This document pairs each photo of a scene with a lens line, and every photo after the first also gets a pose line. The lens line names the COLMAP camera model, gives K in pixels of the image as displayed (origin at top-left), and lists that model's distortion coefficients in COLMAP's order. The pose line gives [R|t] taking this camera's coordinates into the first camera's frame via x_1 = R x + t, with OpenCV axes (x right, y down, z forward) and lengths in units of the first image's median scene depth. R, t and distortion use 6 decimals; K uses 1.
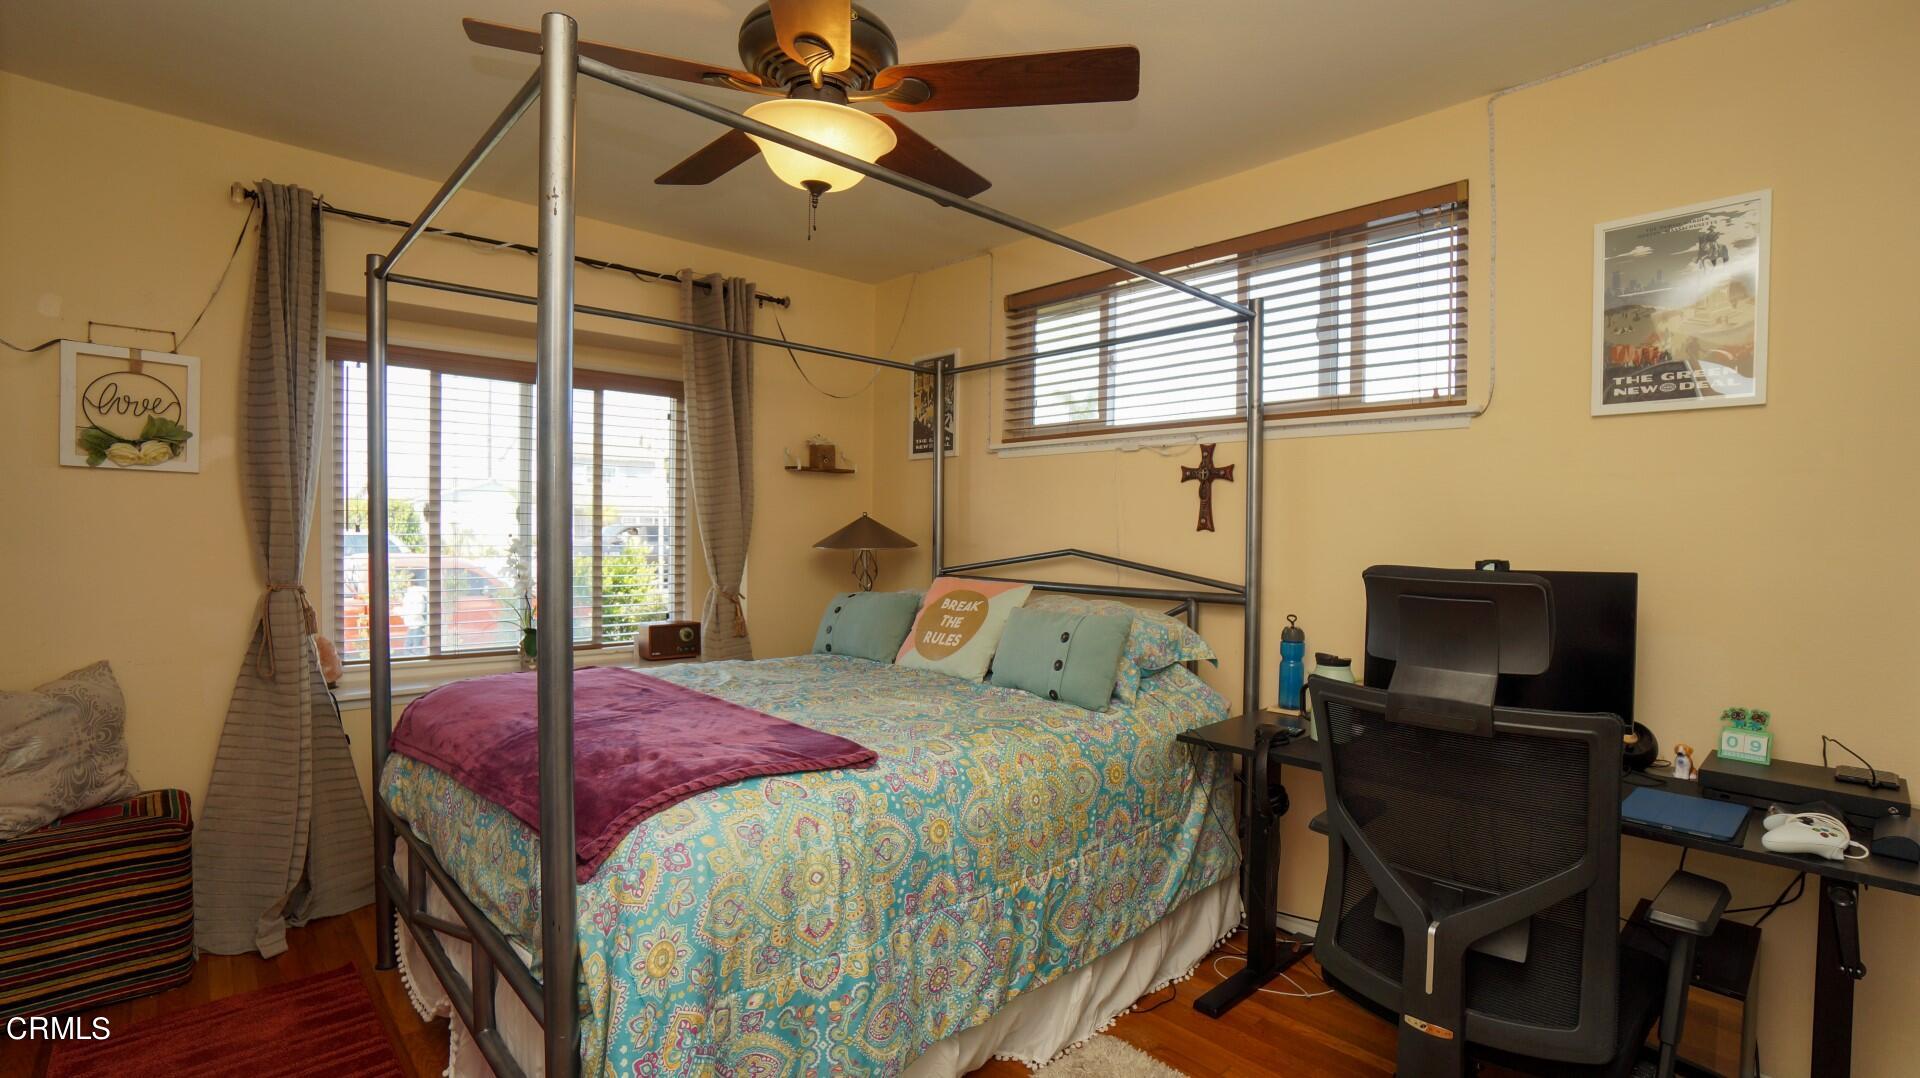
lens RADIAL K [[863.7, 0, 958.6], [0, 863.7, 542.9], [0, 0, 1]] dist [-0.046941, 0.015334]
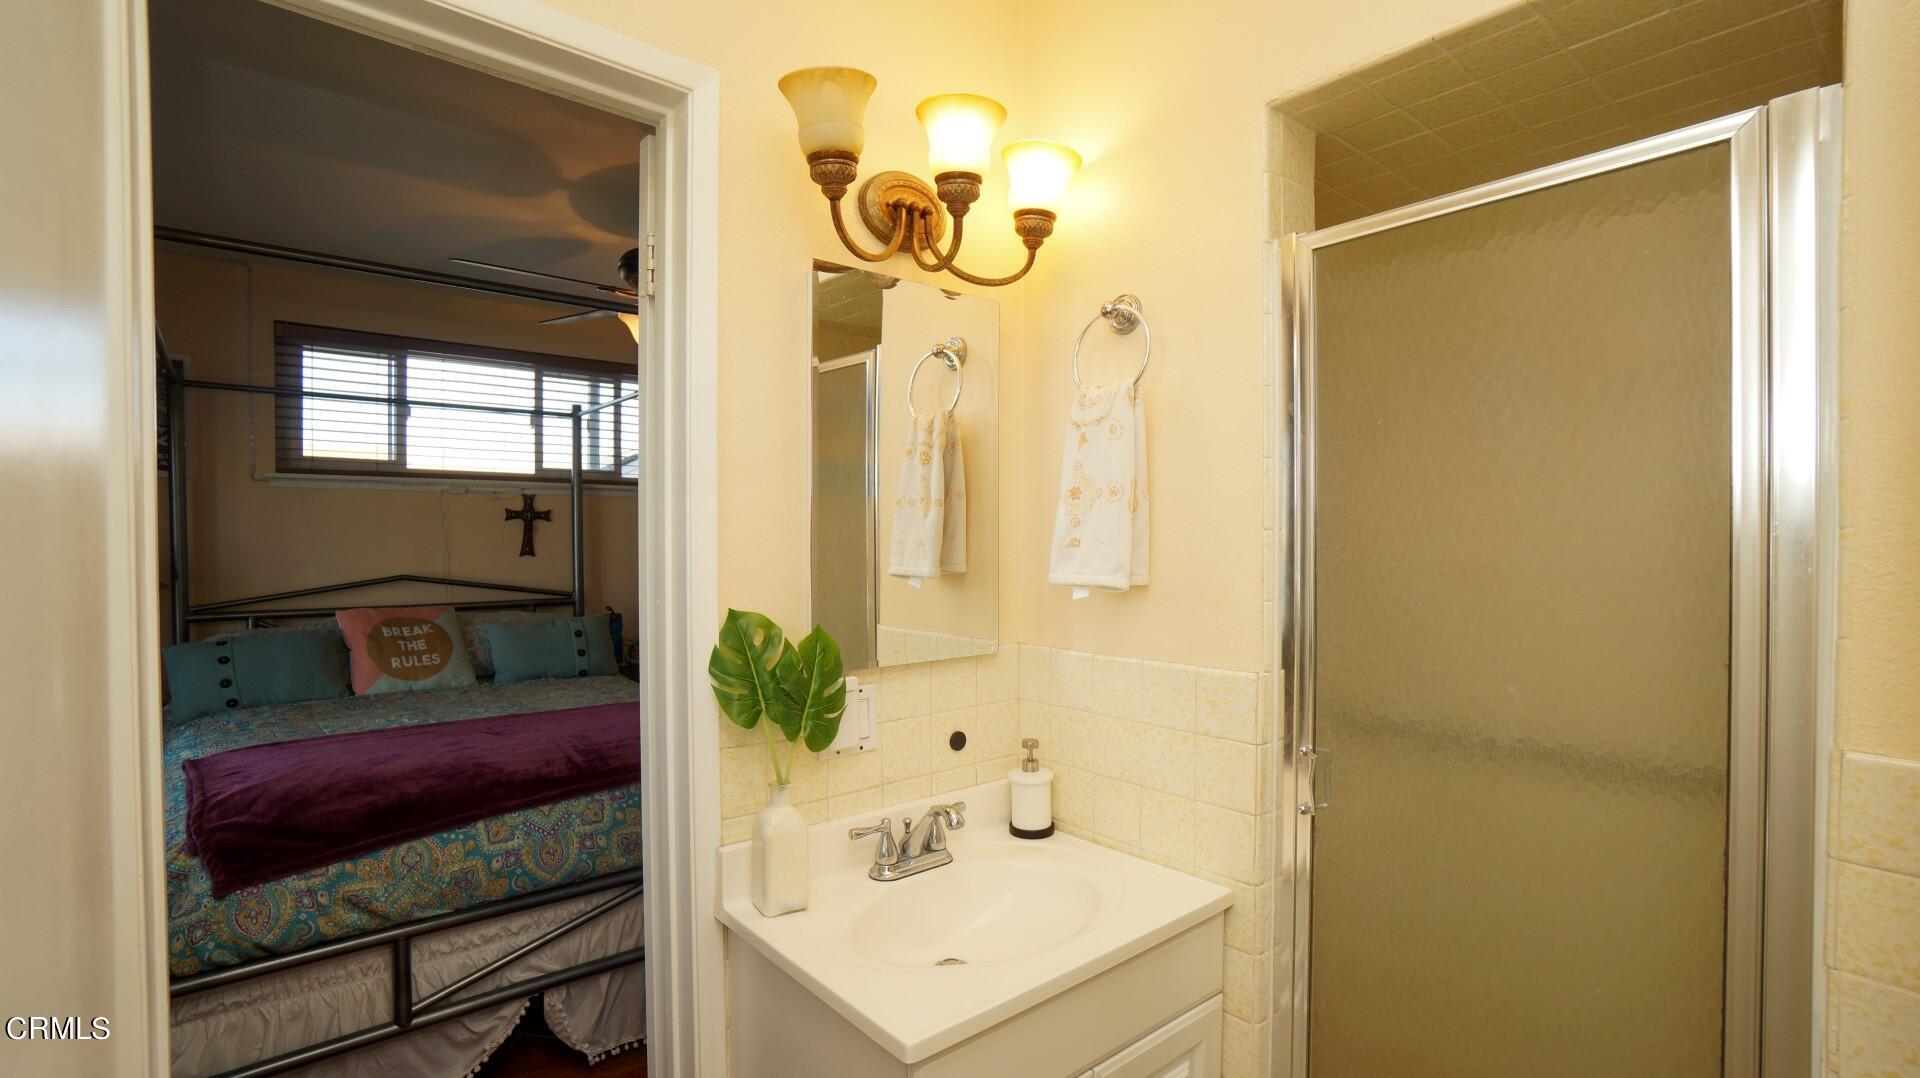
lens RADIAL K [[863.7, 0, 957.9], [0, 863.7, 544.5], [0, 0, 1]] dist [-0.046941, 0.015334]
pose [[0.046961, -0.007748, 0.998867, -1.068535], [0.030329, 0.999520, 0.006327, -0.019684], [-0.998436, 0.029998, 0.047173, 0.227192]]
